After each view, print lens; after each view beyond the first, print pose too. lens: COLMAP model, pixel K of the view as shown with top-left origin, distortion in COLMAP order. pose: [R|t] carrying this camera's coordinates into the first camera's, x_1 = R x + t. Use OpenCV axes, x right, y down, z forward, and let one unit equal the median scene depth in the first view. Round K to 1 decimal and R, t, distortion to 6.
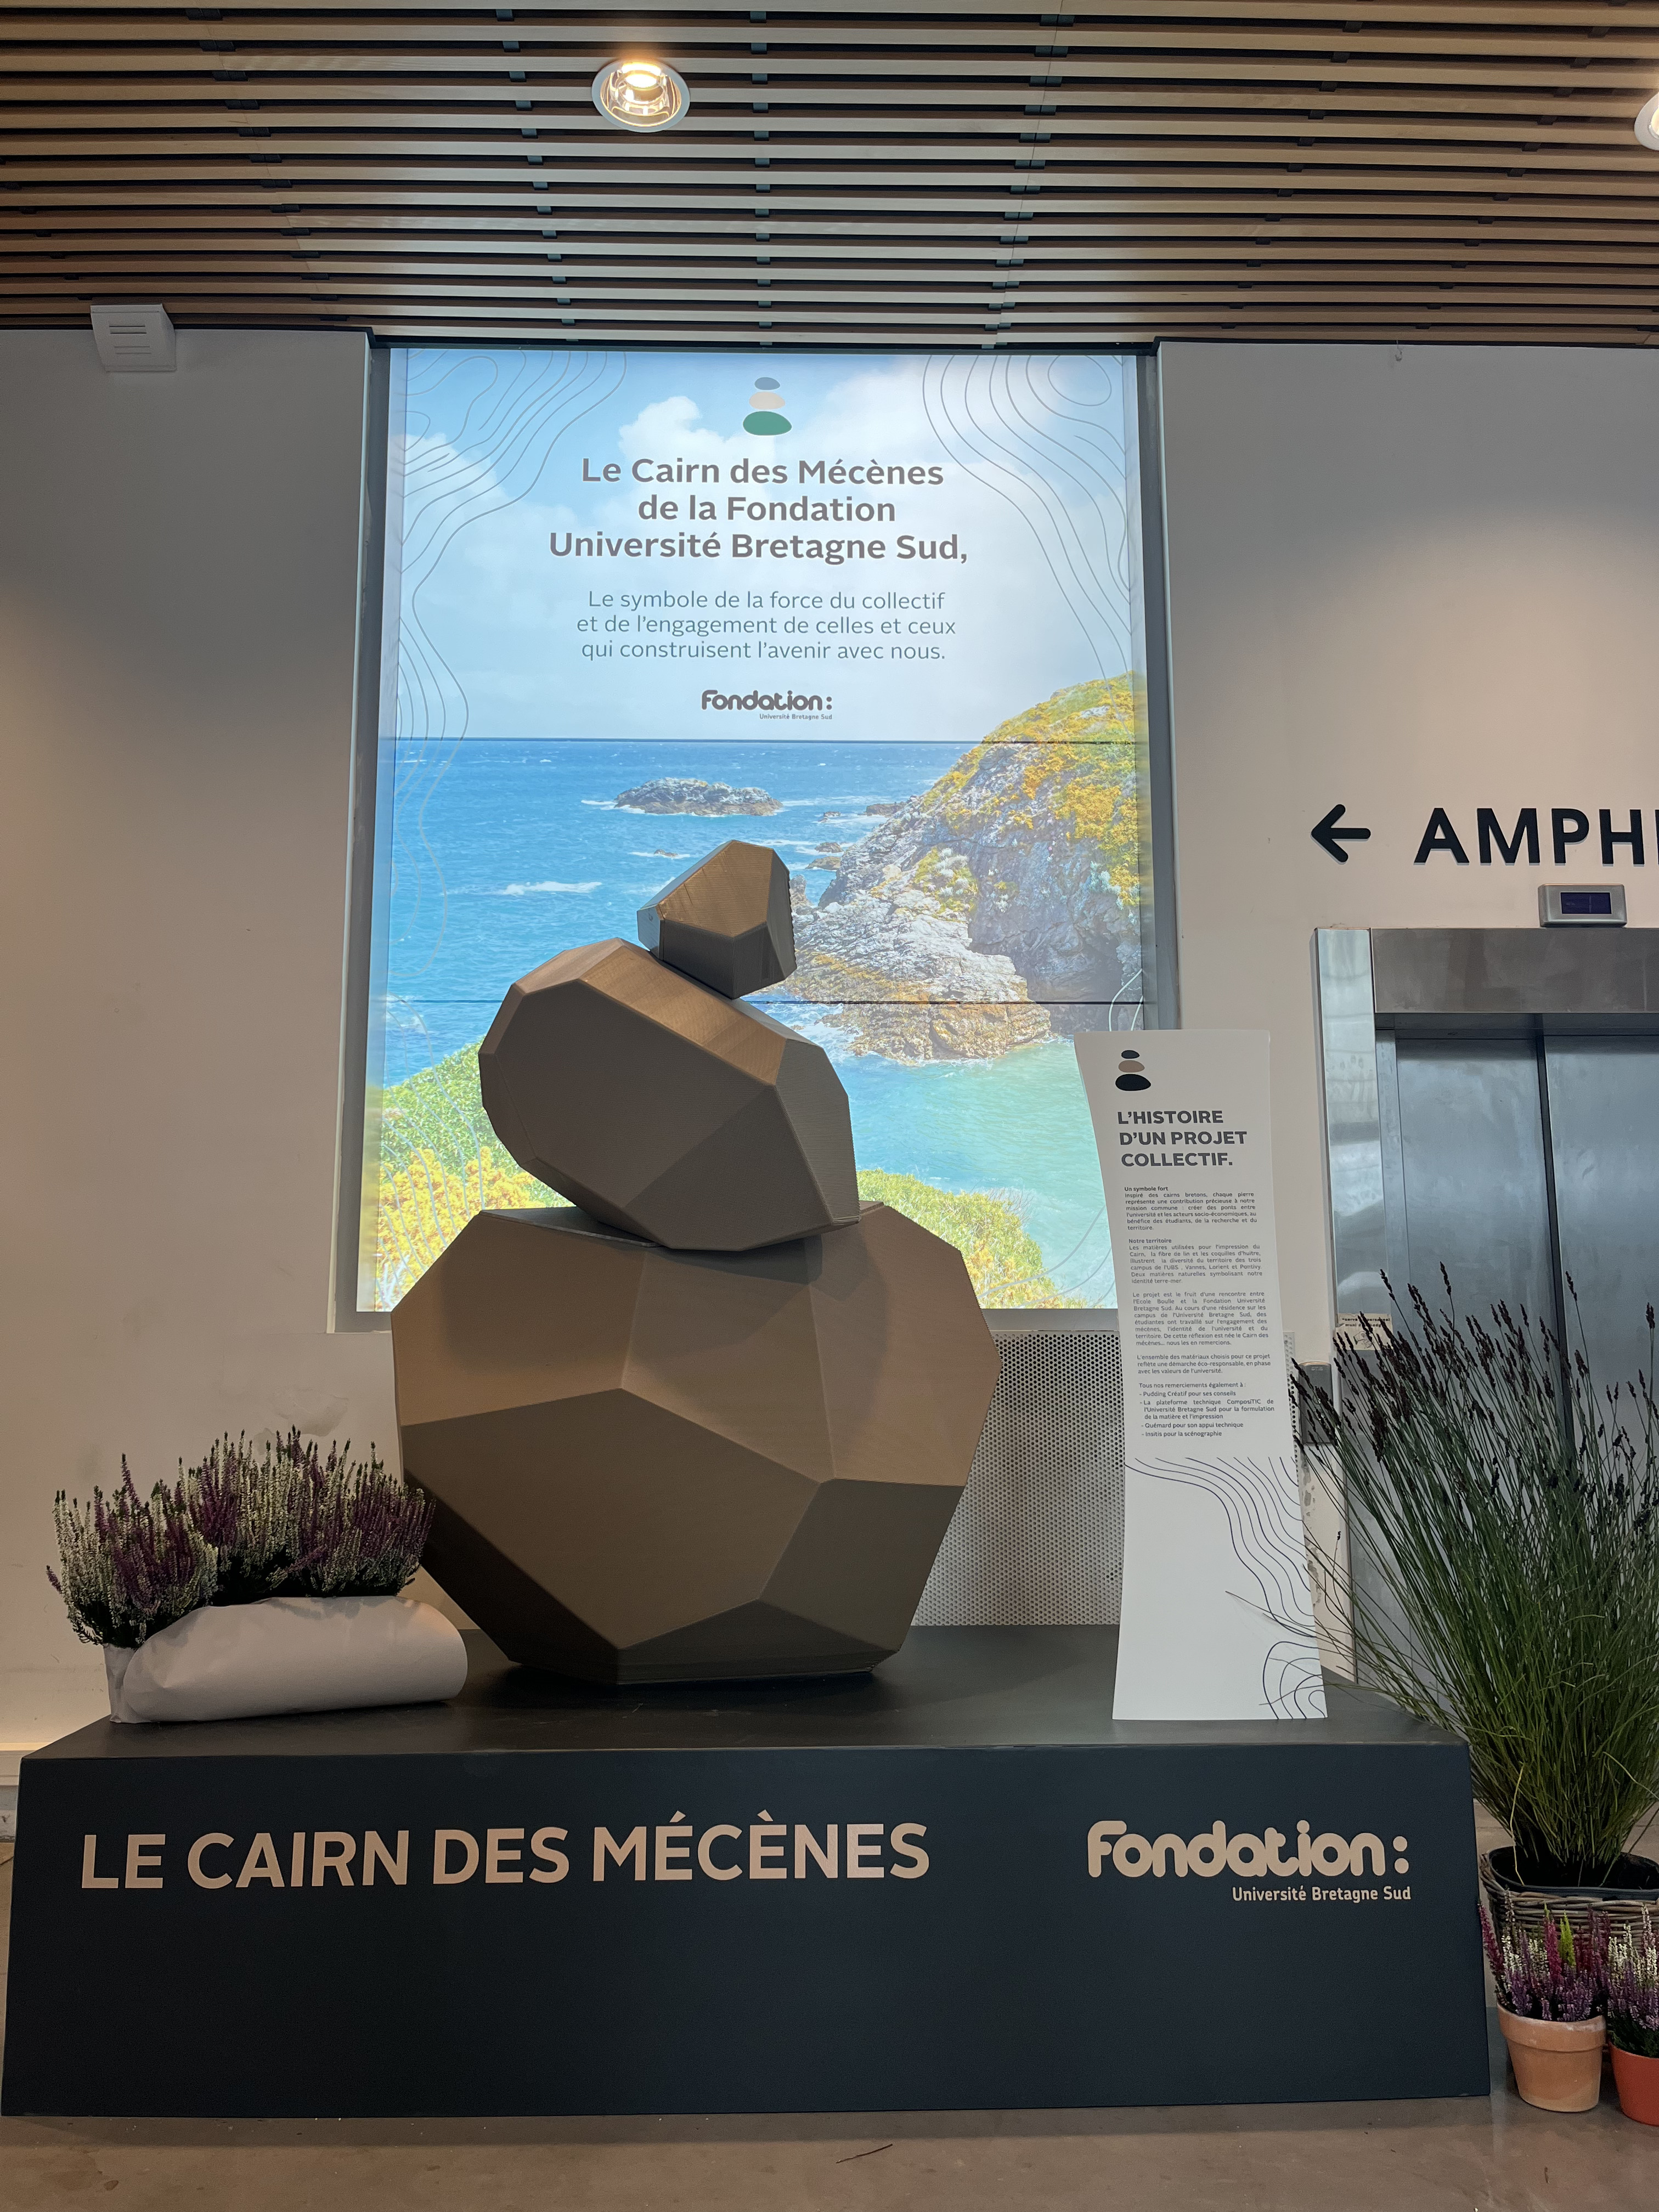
lens RADIAL K [[1660.2, 0, 840.6], [0, 1660.2, 1103.4], [0, 0, 1]] dist [0.039647, -0.015538]
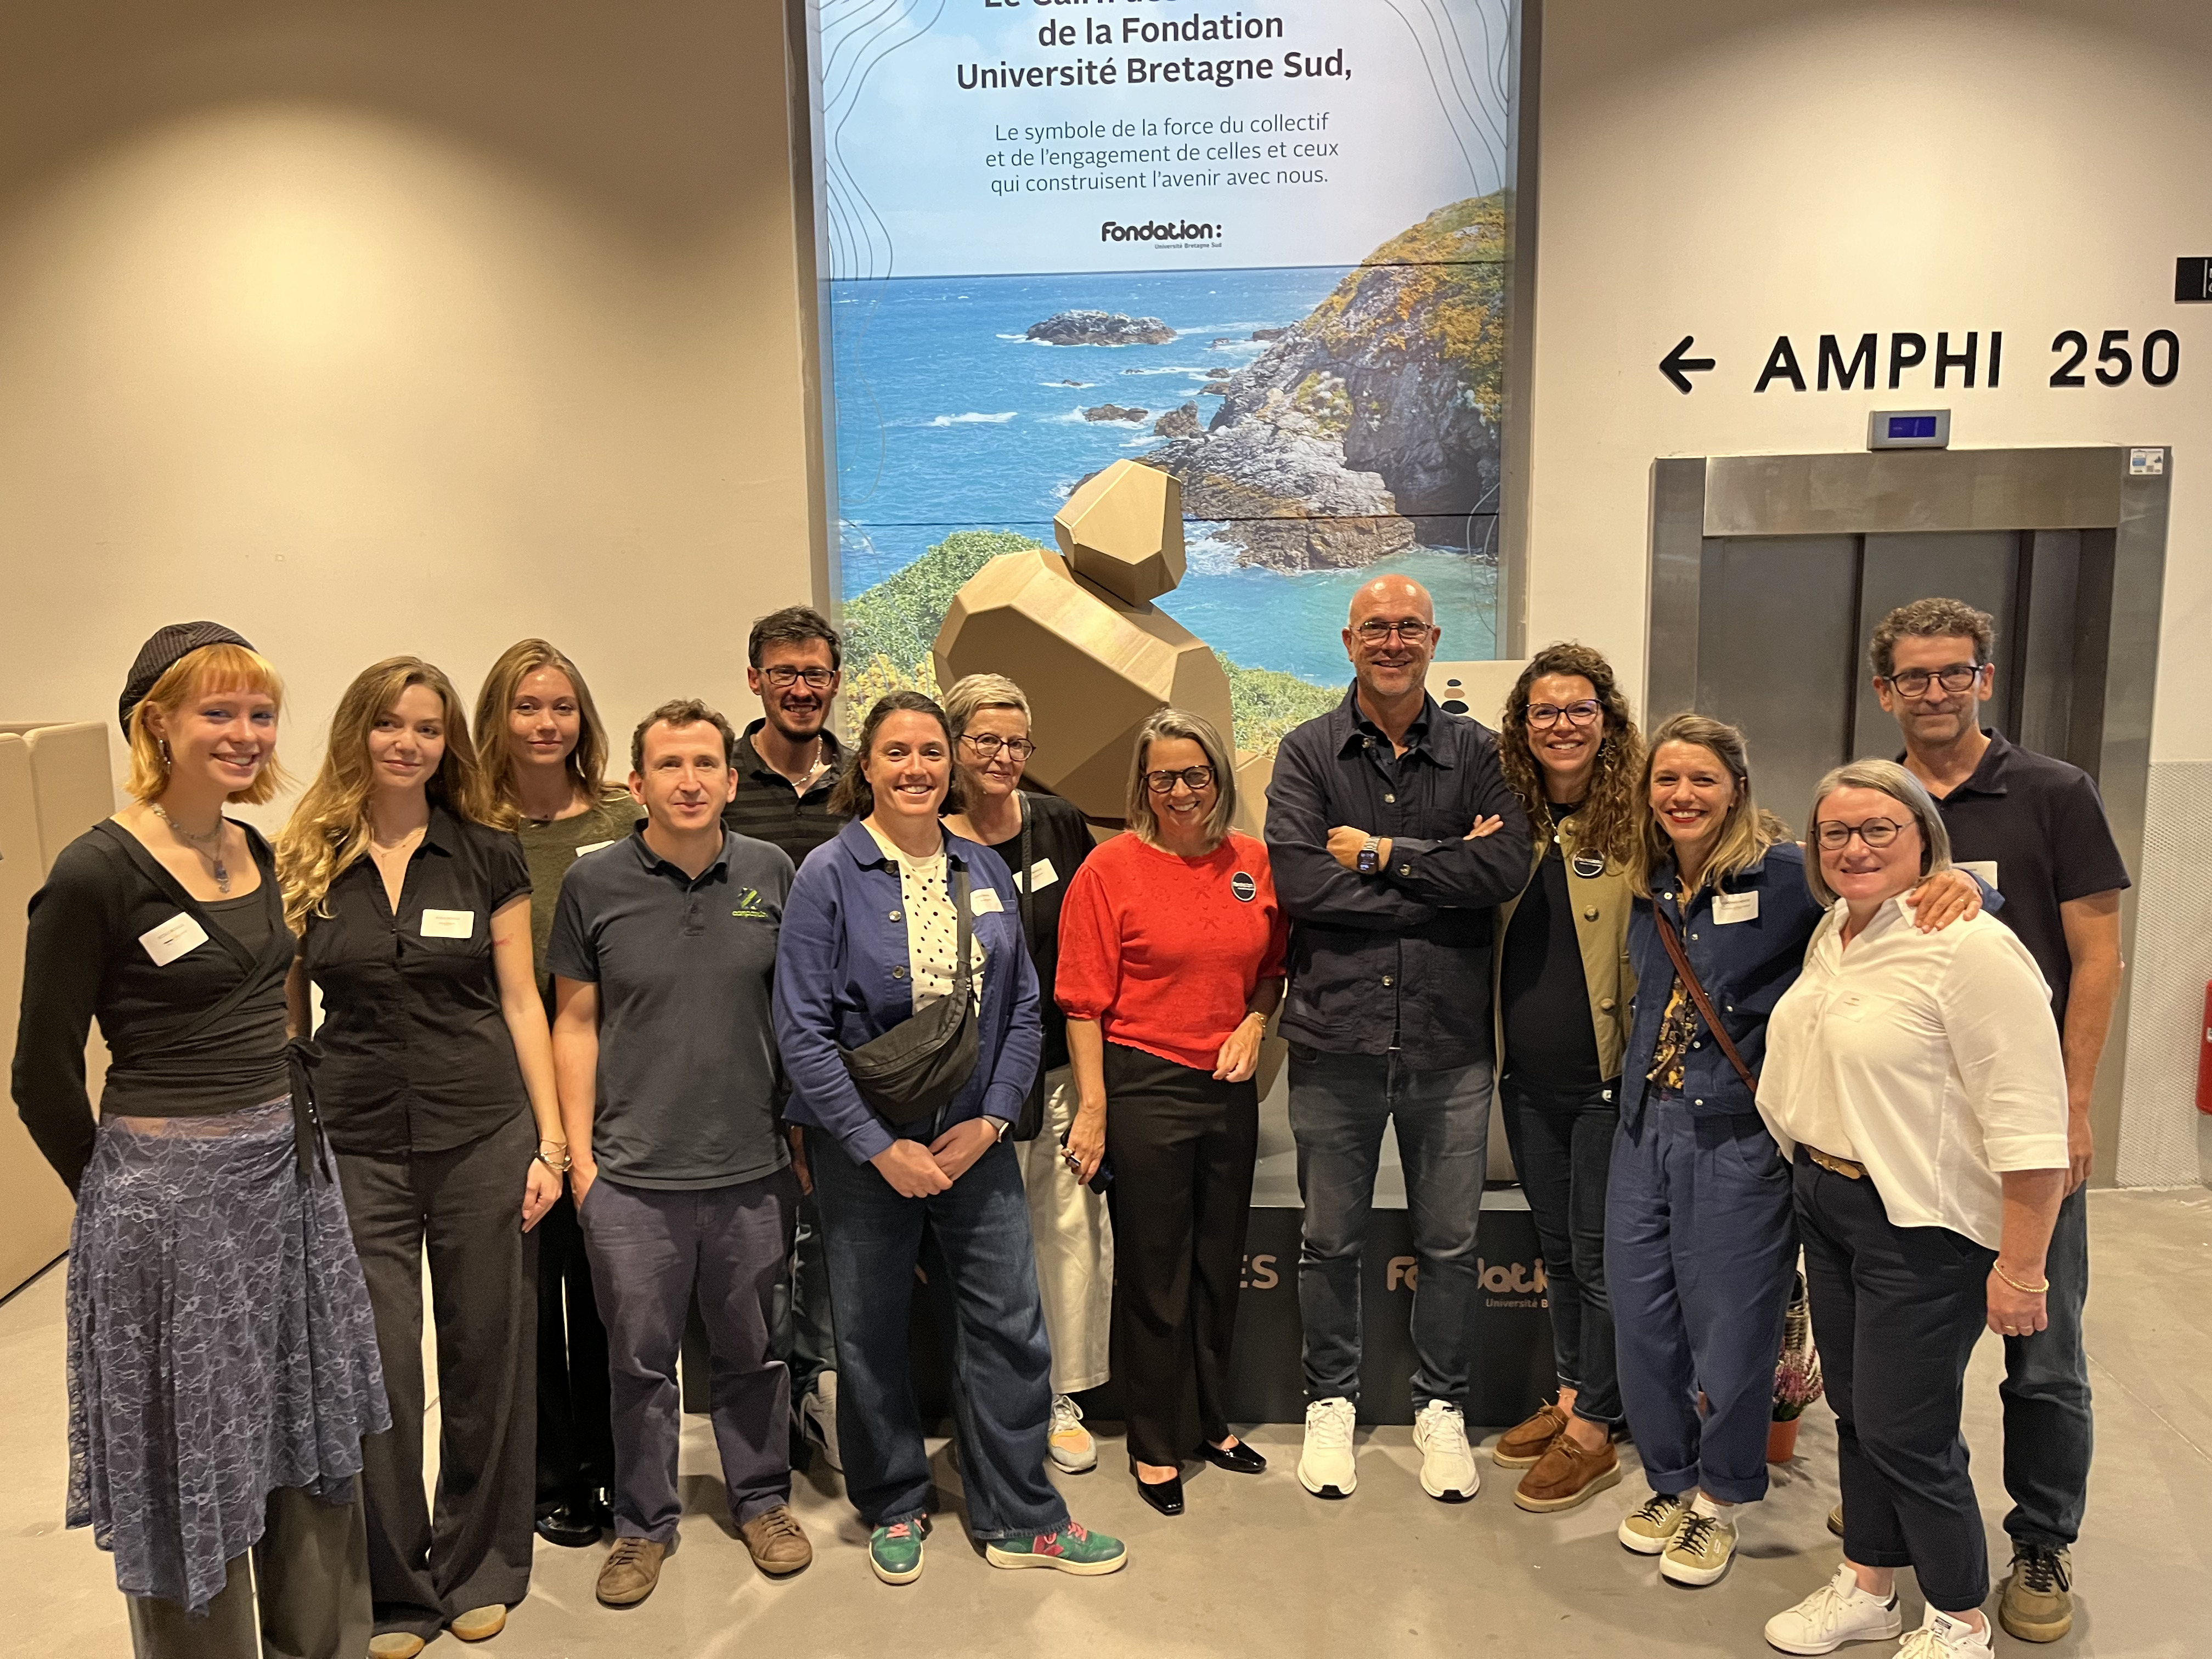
lens RADIAL K [[1660.2, 0, 1098.8], [0, 1660.2, 832.5], [0, 0, 1]] dist [0.039647, -0.015538]
pose [[0.996216, 0.003415, -0.086844, 0.011038], [0.021830, 0.957362, 0.288064, -0.183192], [0.084125, -0.288869, 0.953665, -0.158394]]
